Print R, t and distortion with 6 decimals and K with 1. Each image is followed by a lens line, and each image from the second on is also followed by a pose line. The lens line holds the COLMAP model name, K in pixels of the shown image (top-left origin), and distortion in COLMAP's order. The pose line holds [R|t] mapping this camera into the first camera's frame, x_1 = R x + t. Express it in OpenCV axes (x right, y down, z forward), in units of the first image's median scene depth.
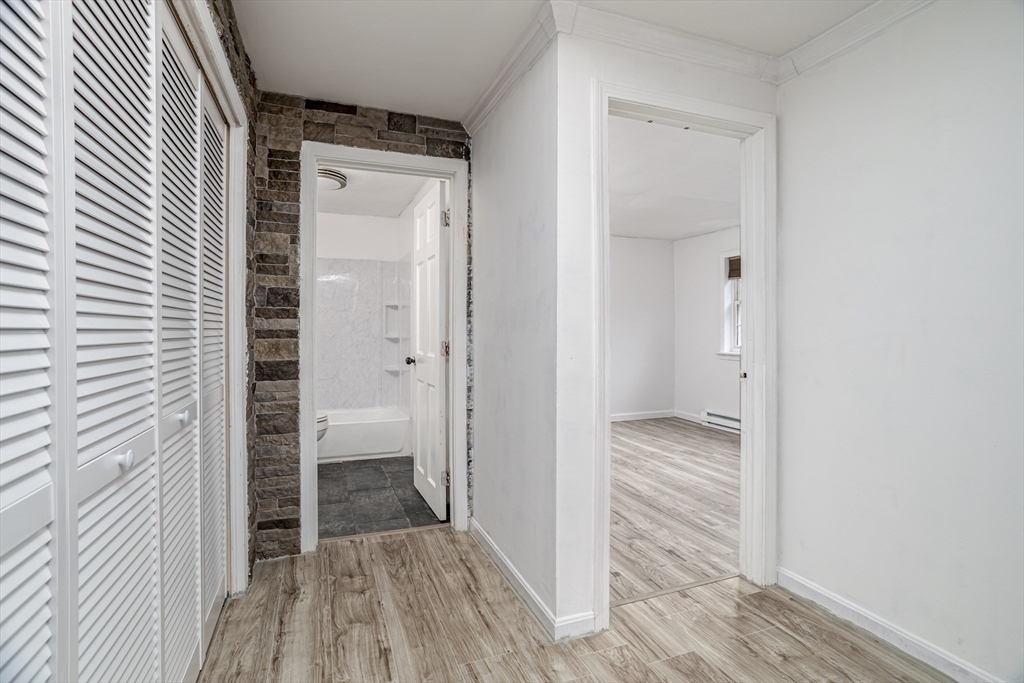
lens RADIAL K [[497.8, 0, 514.6], [0, 497.8, 334.4], [0, 0, 1]] dist [-0.051404, 0.025745]
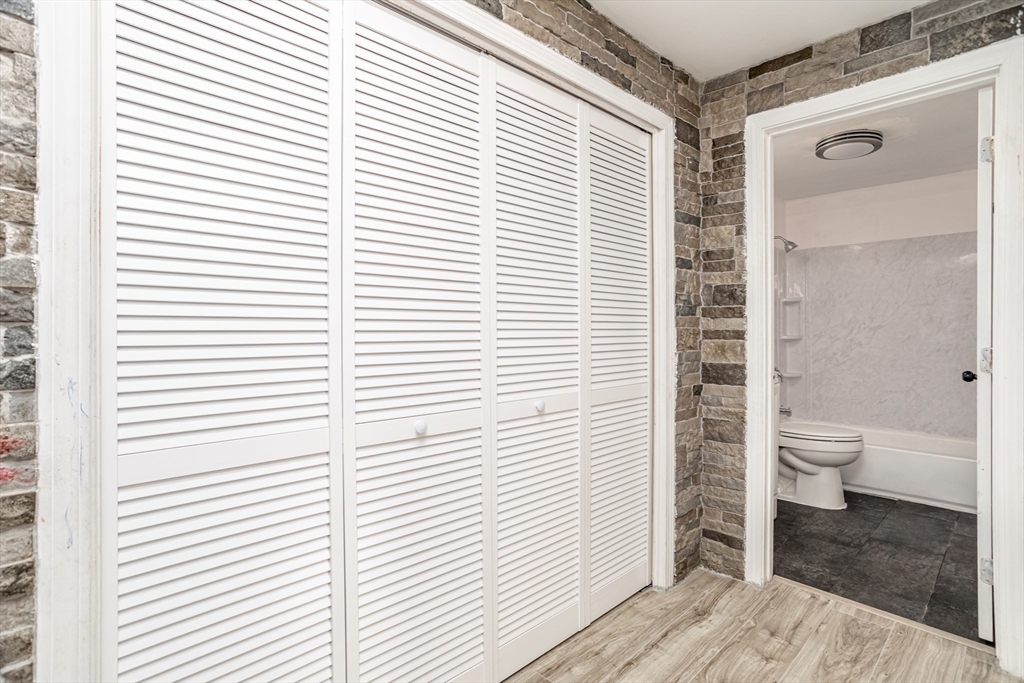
lens RADIAL K [[497.8, 0, 514.6], [0, 497.8, 334.4], [0, 0, 1]] dist [-0.051404, 0.025745]
pose [[0.385410, 0.007837, -0.922712, 0.225856], [-0.007301, 0.999959, 0.005444, -0.003612], [0.922717, 0.004638, 0.385451, 0.274415]]
